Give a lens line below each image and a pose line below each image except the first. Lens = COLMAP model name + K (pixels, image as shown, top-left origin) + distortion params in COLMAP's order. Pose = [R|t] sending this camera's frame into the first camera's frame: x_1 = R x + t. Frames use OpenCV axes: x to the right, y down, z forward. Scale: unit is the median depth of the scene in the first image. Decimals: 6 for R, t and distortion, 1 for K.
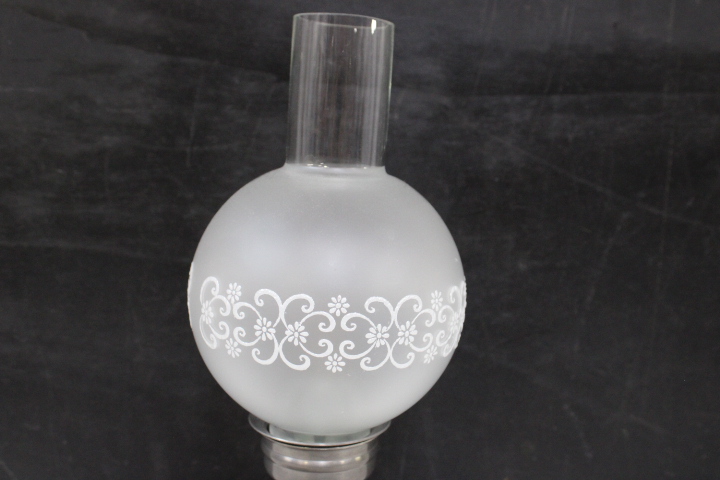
lens RADIAL K [[874.6, 0, 360.0], [0, 874.6, 240.0], [0, 0, 1]] dist [-0.082230, 0.038010]
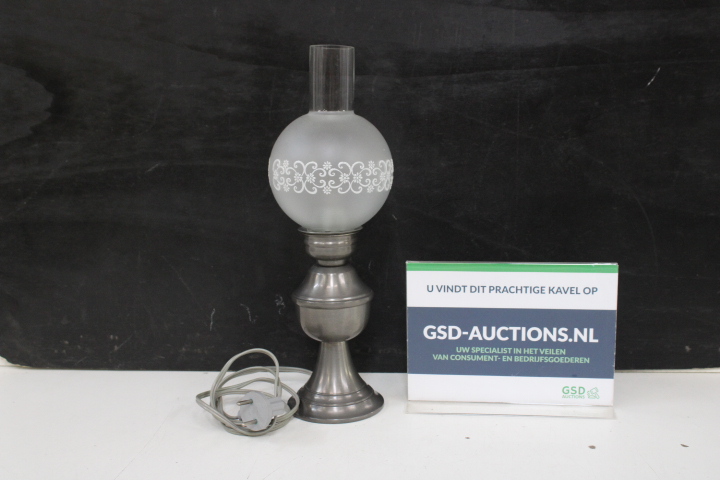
lens RADIAL K [[874.6, 0, 360.0], [0, 874.6, 240.0], [0, 0, 1]] dist [-0.082230, 0.038010]
pose [[0.991772, -0.031620, -0.124048, 0.245265], [0.032509, 0.999458, 0.005148, 0.184978], [0.123818, -0.009138, 0.992263, -0.954234]]
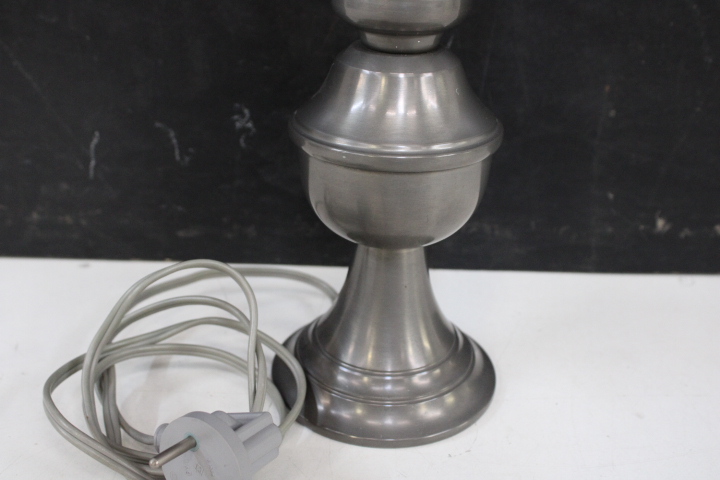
lens RADIAL K [[874.6, 0, 360.0], [0, 874.6, 240.0], [0, 0, 1]] dist [-0.082230, 0.038010]
pose [[0.999070, 0.012541, -0.041255, -0.039045], [-0.000586, 0.960629, 0.277835, 0.199870], [0.043115, -0.277552, 0.959743, 0.147960]]
